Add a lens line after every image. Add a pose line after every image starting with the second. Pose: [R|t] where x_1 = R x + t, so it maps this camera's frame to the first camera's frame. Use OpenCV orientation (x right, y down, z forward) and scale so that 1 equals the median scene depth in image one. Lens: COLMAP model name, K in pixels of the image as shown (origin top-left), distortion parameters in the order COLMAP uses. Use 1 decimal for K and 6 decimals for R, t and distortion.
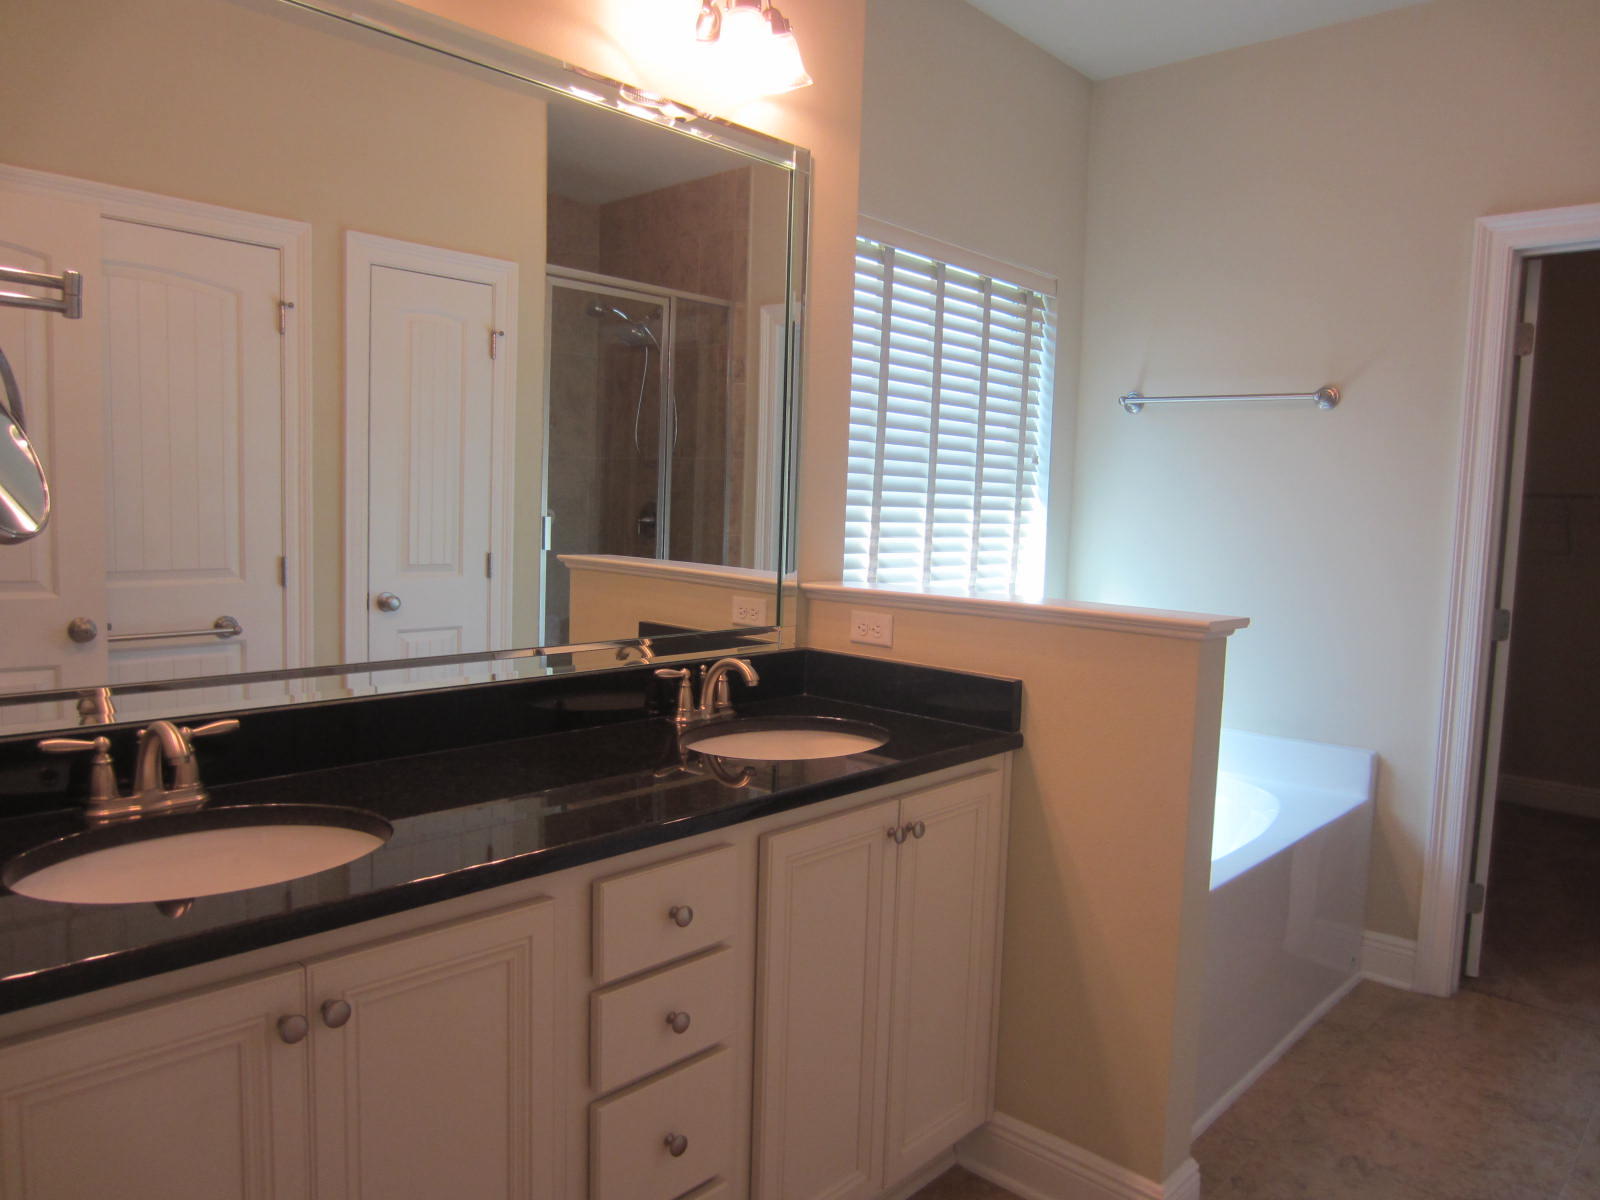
lens RADIAL K [[1126.5, 0, 797.8], [0, 1126.5, 602.0], [0, 0, 1]] dist [-0.037075, 0.015623]
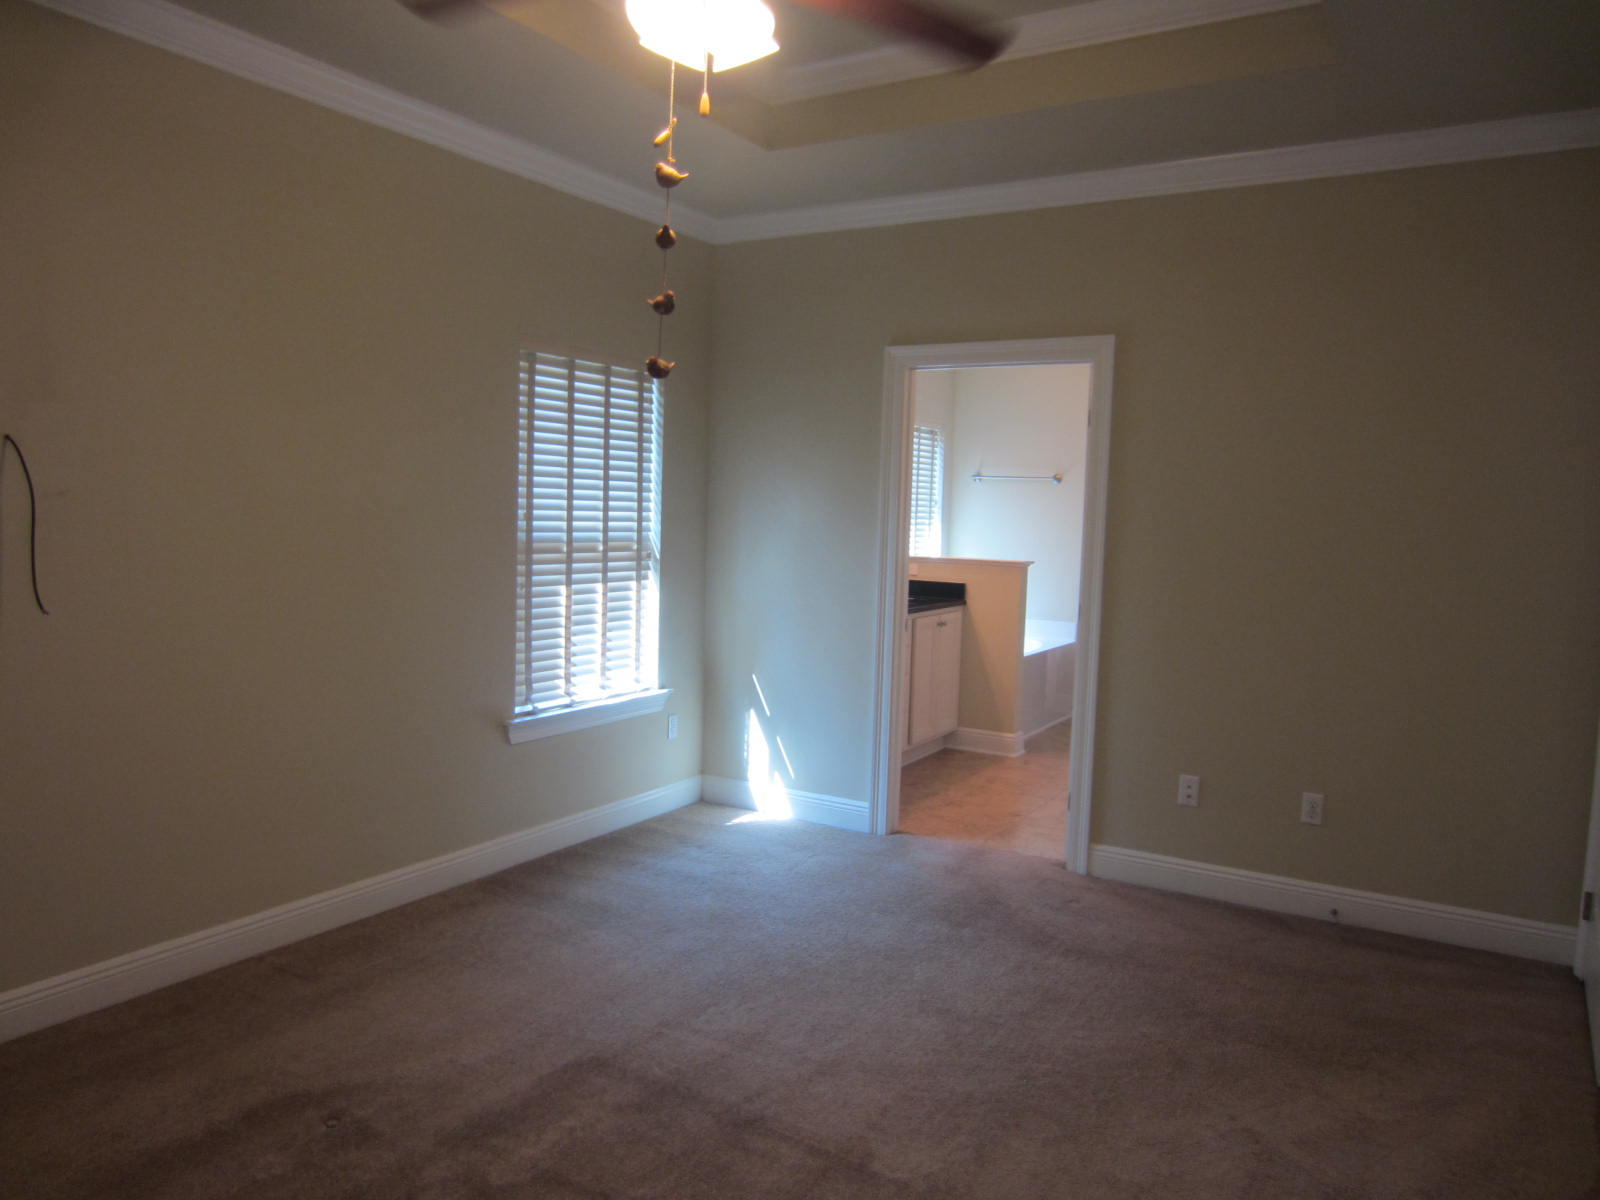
lens RADIAL K [[1126.5, 0, 797.8], [0, 1126.5, 602.0], [0, 0, 1]] dist [-0.037075, 0.015623]
pose [[0.980000, -0.022242, 0.197752, -0.668357], [0.021396, 0.999751, 0.006411, 0.067667], [-0.197845, -0.002051, 0.980231, -1.513090]]
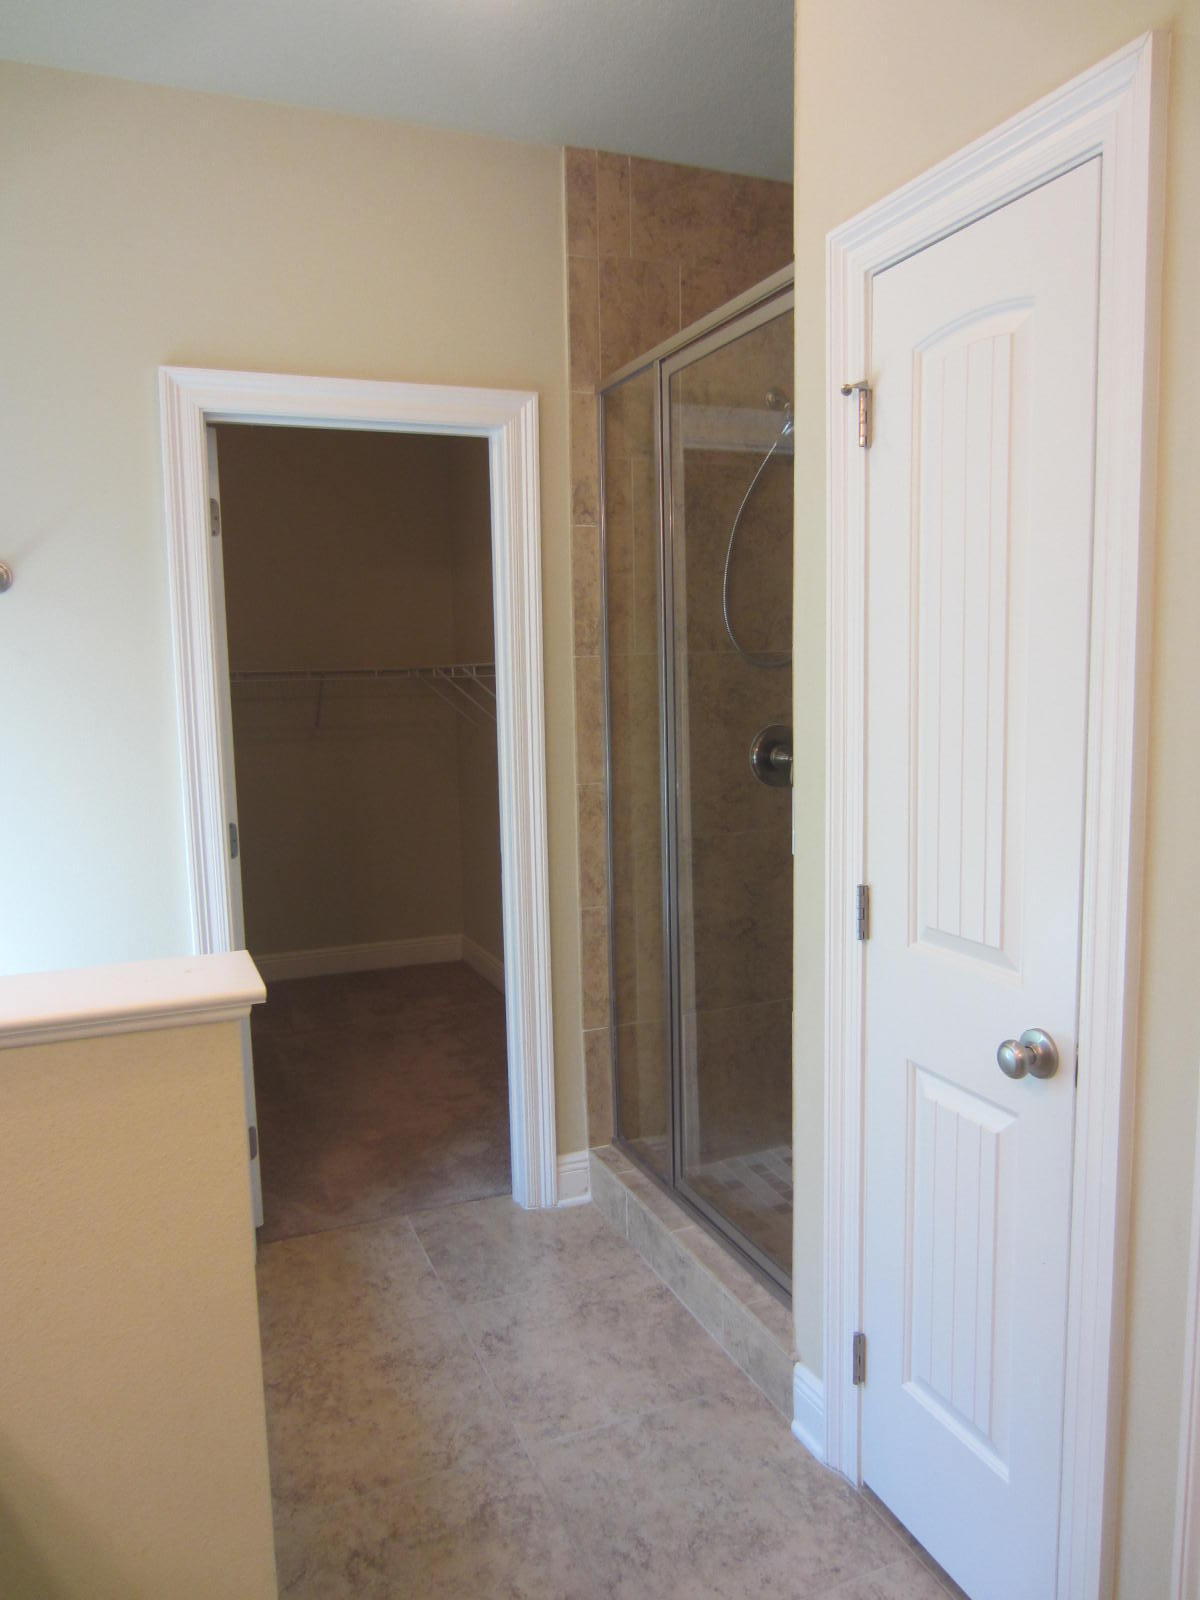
lens RADIAL K [[1126.5, 0, 600.0], [0, 1126.5, 800.0], [0, 0, 1]] dist [-0.037075, 0.015623]
pose [[0.412663, -0.147350, 0.898887, -0.049127], [0.117198, 0.987216, 0.108025, -0.078688], [-0.903313, 0.060770, 0.424656, 0.373181]]
